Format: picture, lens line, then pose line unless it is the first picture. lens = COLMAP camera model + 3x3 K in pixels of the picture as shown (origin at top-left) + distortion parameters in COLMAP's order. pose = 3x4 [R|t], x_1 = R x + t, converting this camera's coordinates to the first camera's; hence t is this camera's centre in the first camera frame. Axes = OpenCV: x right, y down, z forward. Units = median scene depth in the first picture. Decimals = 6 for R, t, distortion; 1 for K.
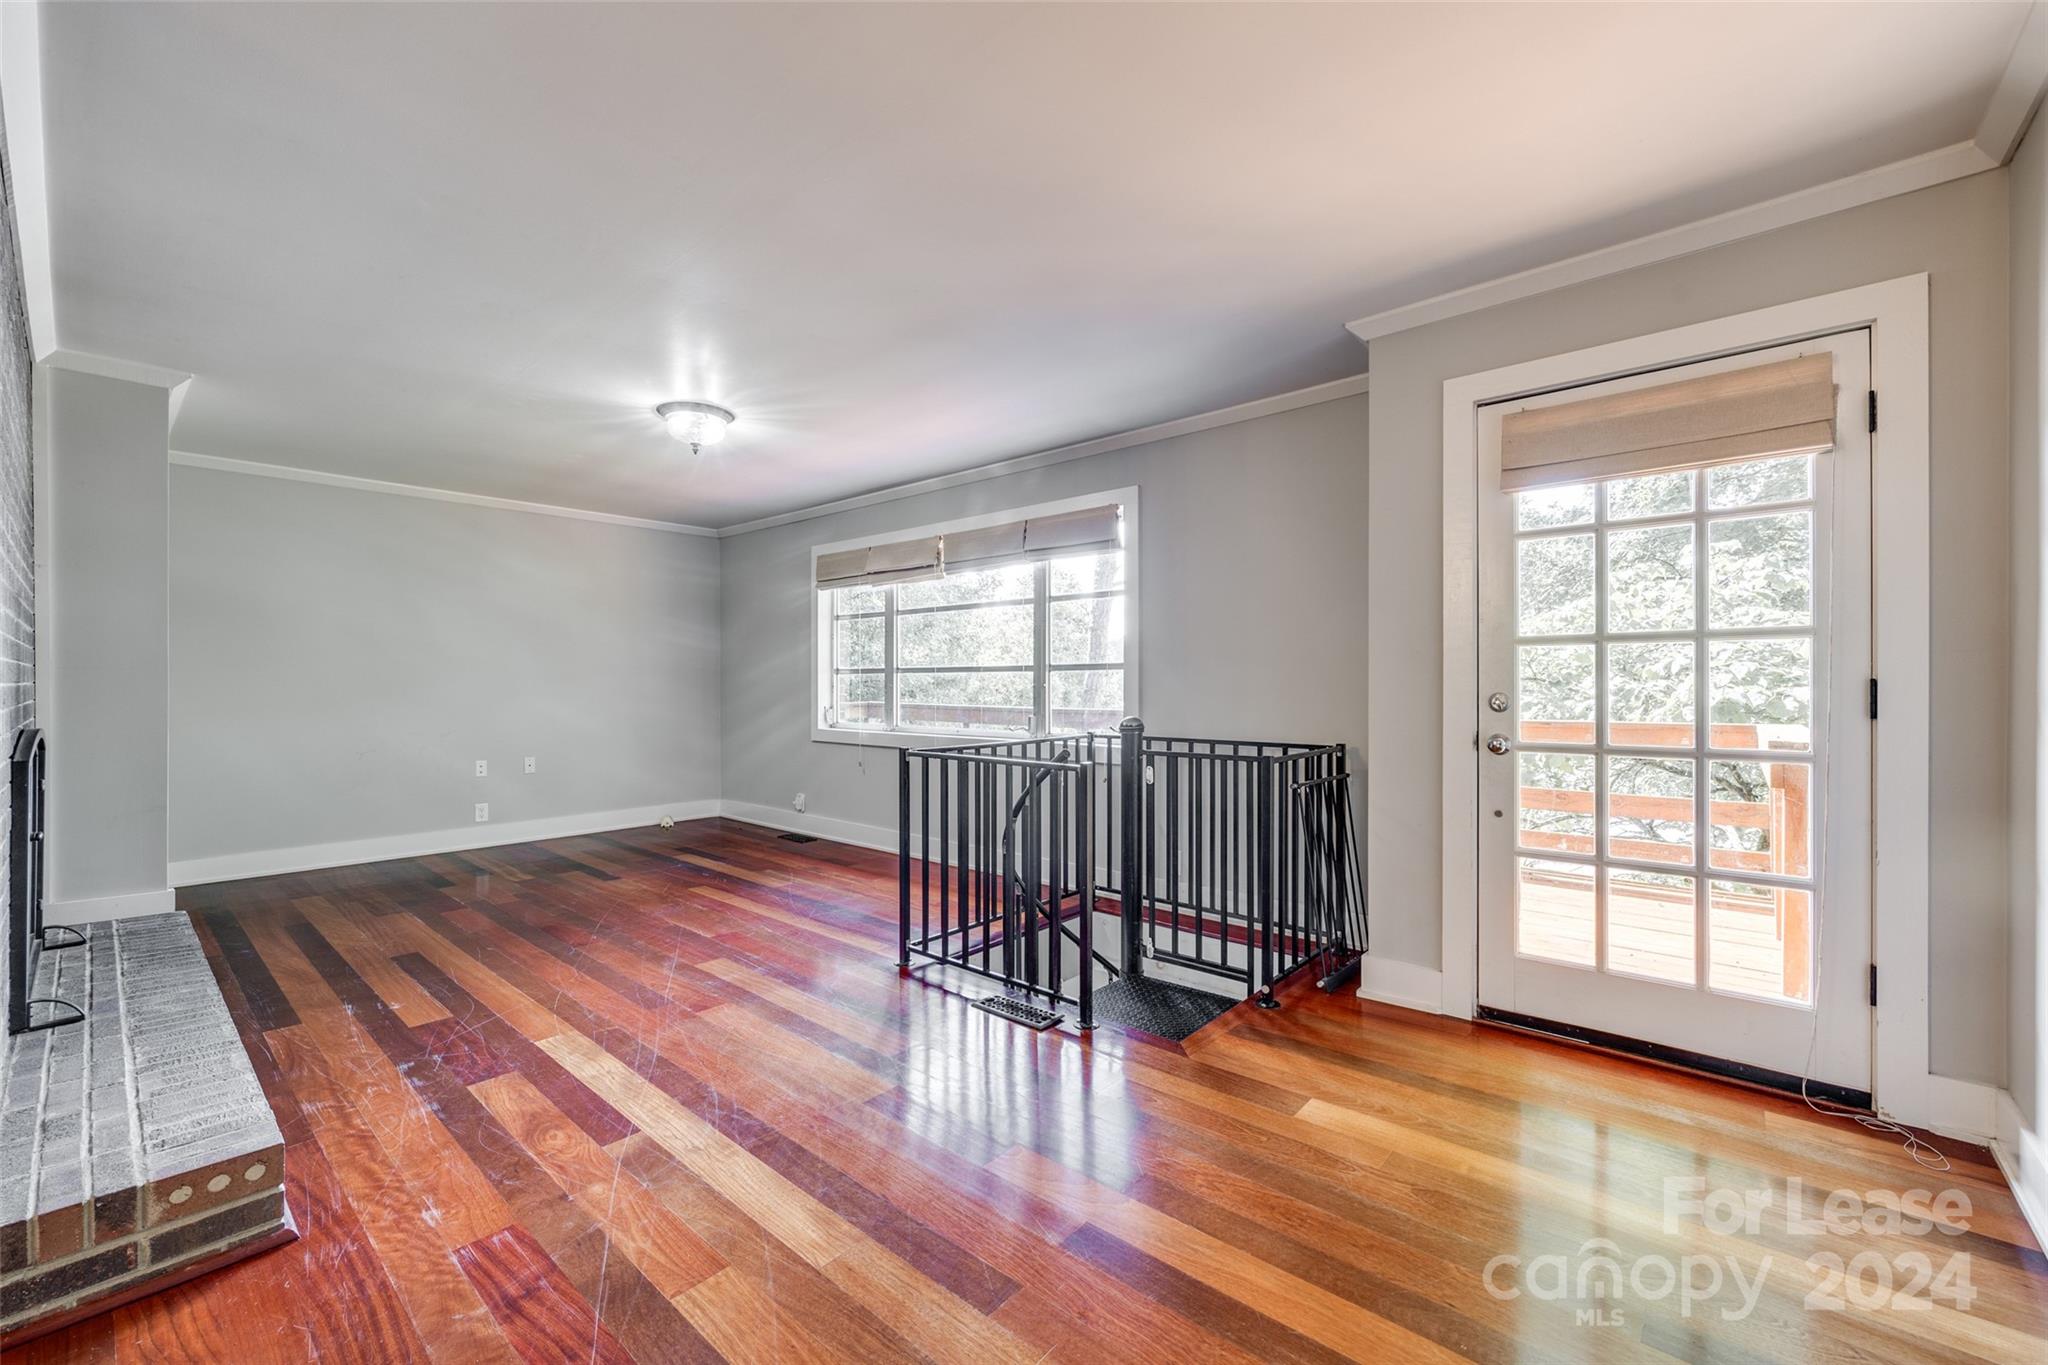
lens RADIAL K [[830.5, 0, 1021.6], [0, 830.5, 672.0], [0, 0, 1]] dist [-0.002148, 0.000056]
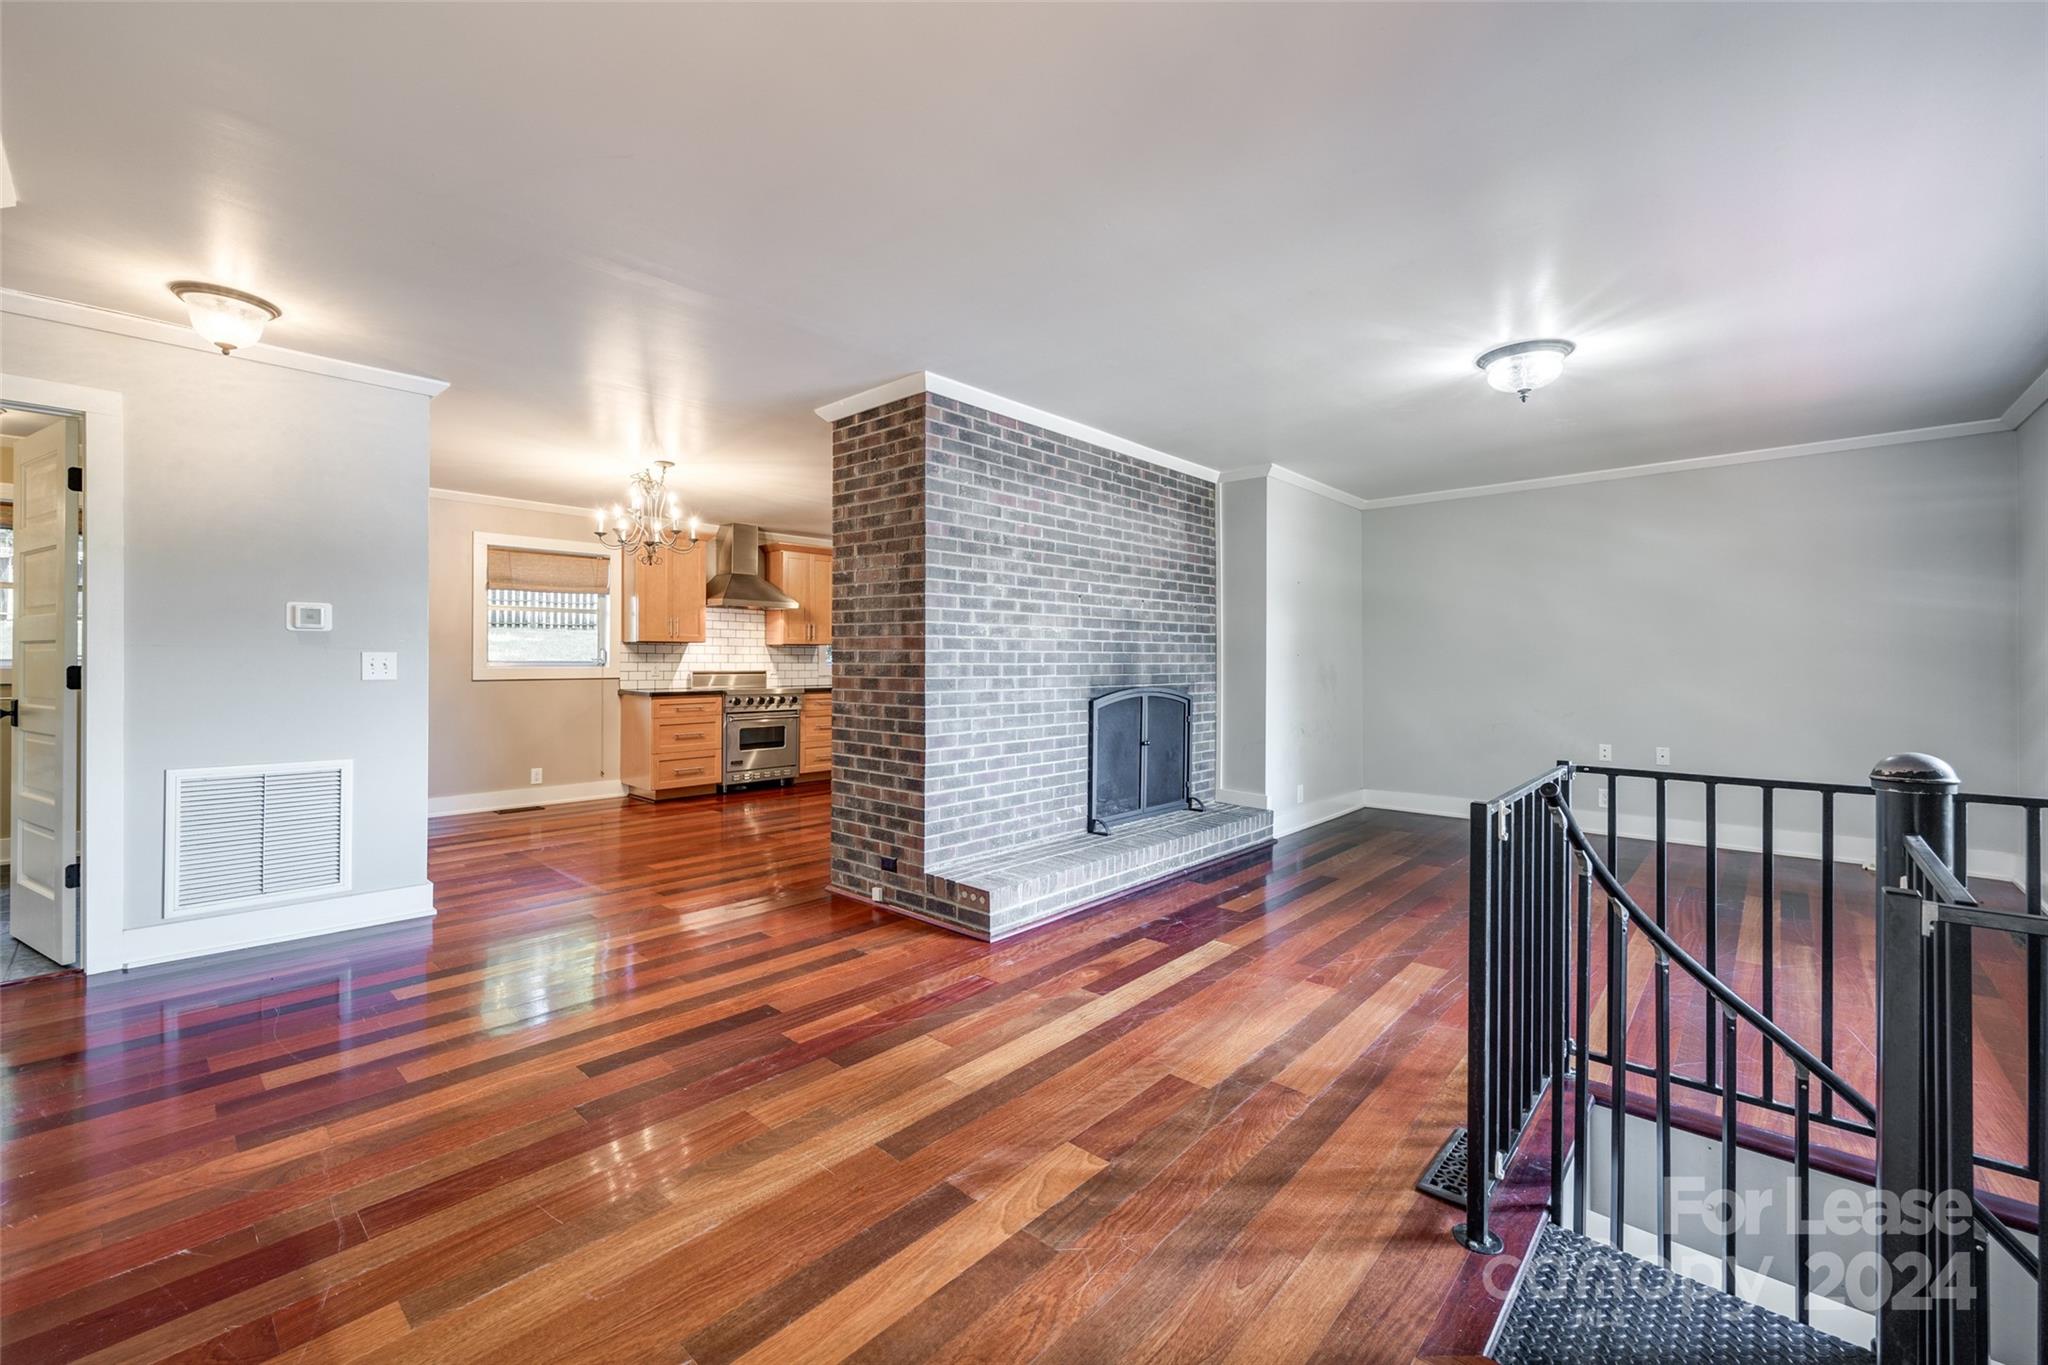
lens RADIAL K [[830.5, 0, 1008.1], [0, 830.5, 669.2], [0, 0, 1]] dist [-0.002148, 0.000056]
pose [[-0.037773, 0.011659, -0.999218, 0.754993], [0.011022, 0.999876, 0.011250, 0.000111], [0.999226, -0.010588, -0.037897, 0.754540]]
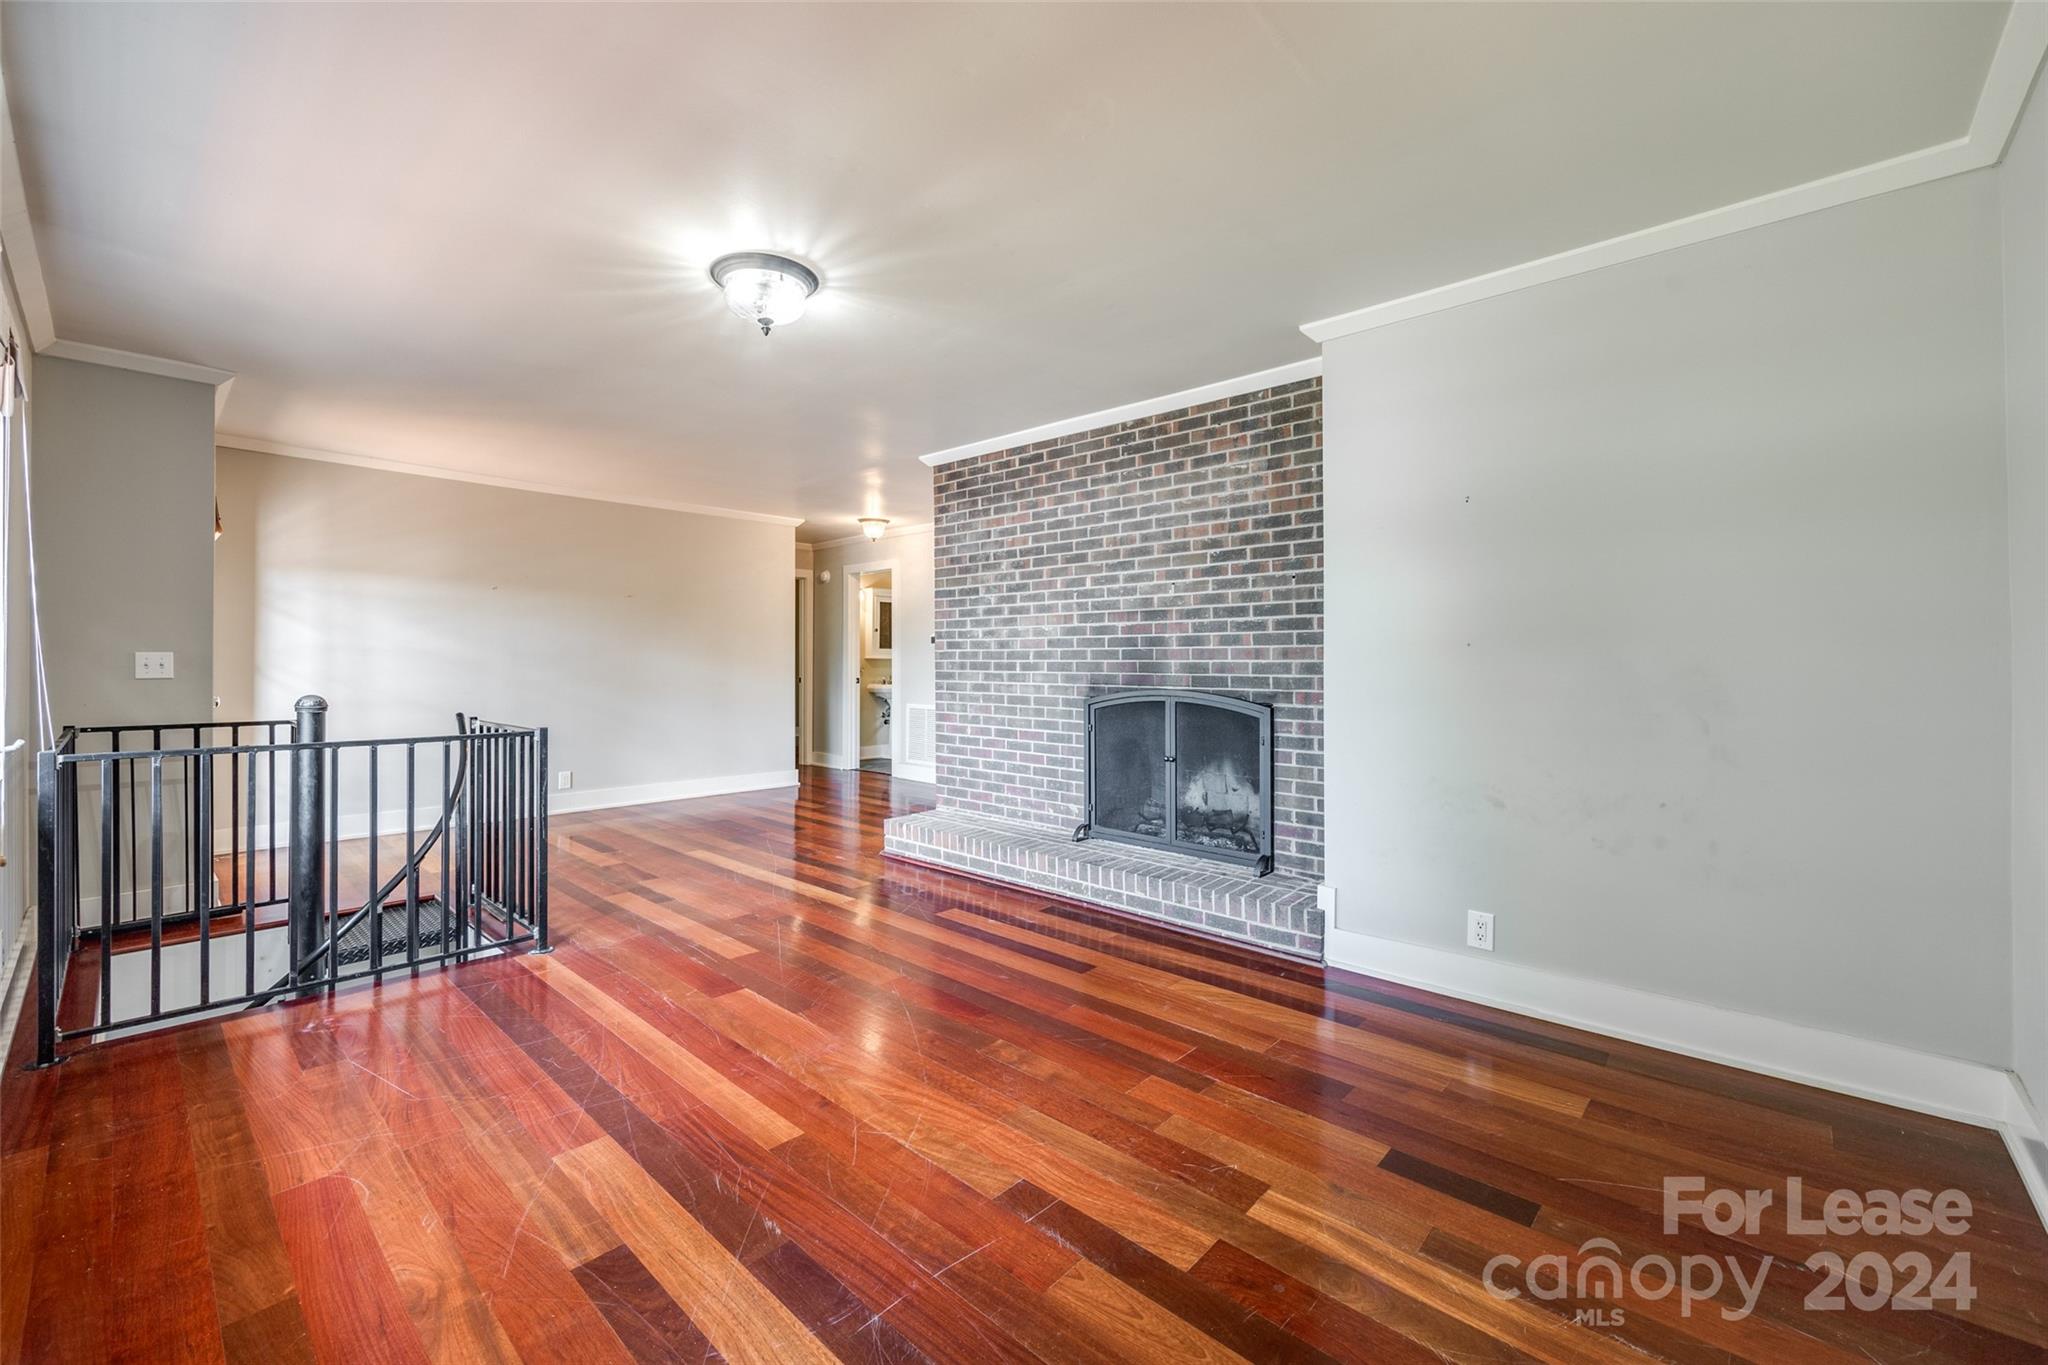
lens RADIAL K [[830.5, 0, 1013.8], [0, 830.5, 671.2], [0, 0, 1]] dist [-0.002148, 0.000056]
pose [[-0.999365, -0.001578, 0.035593, -0.955878], [-0.001614, 0.999998, -0.000994, 0.033583], [-0.035591, -0.001050, -0.999366, 2.584185]]
